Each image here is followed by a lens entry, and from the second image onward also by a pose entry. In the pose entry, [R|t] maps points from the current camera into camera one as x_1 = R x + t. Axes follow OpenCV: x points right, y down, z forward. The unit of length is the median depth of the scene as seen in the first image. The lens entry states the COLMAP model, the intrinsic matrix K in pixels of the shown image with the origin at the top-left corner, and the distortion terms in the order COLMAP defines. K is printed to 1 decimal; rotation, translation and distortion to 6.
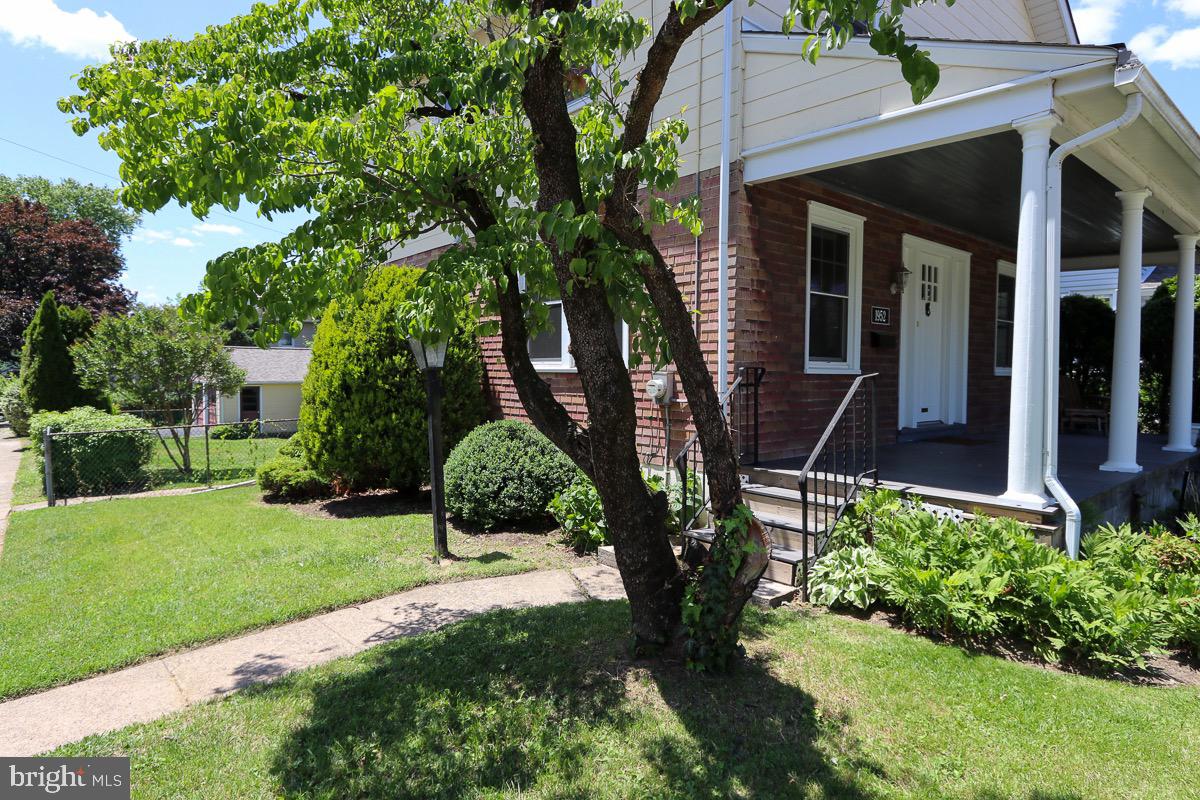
lens RADIAL K [[680.1, 0, 600.8], [0, 680.1, 395.3], [0, 0, 1]] dist [-0.016392, 0.000131]
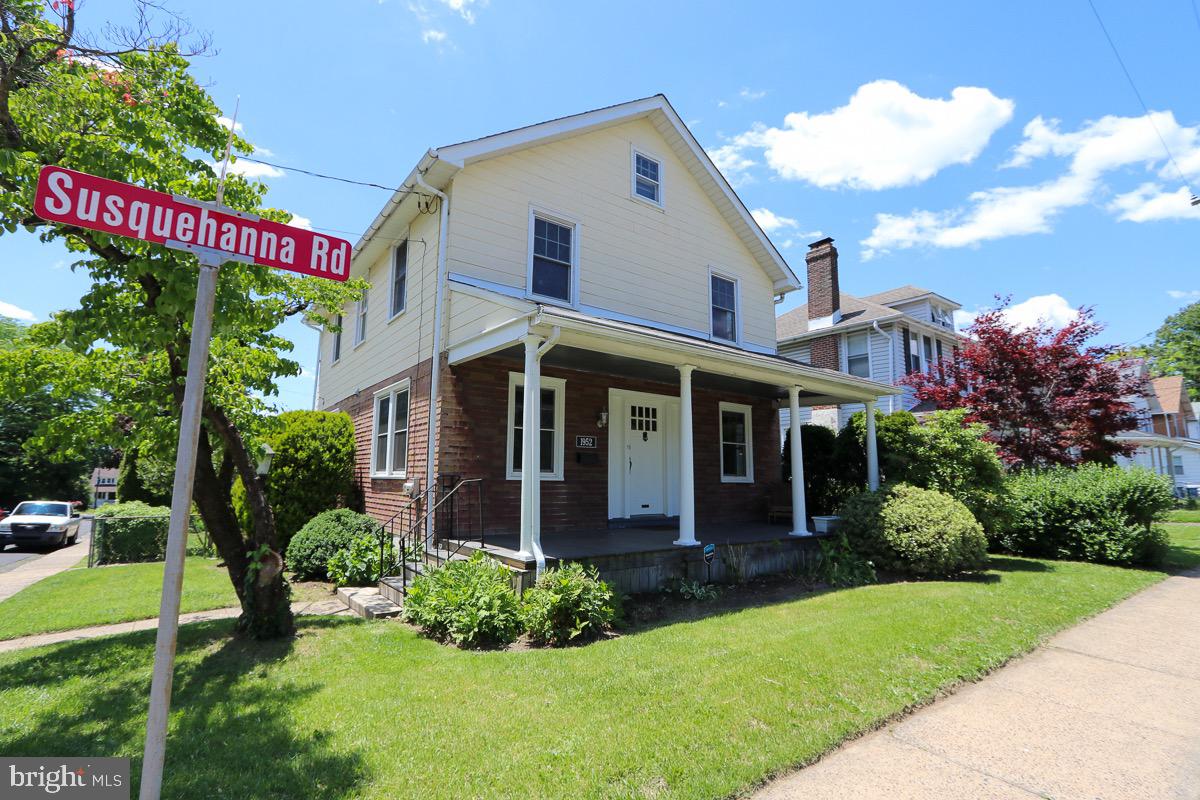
lens RADIAL K [[555.4, 0, 598.5], [0, 555.4, 401.5], [0, 0, 1]] dist [-0.021270, 0.003473]
pose [[0.997828, -0.005832, -0.065616, 0.592014], [-0.005732, 0.984609, -0.174676, 0.012245], [0.065625, 0.174673, 0.982437, -0.265320]]
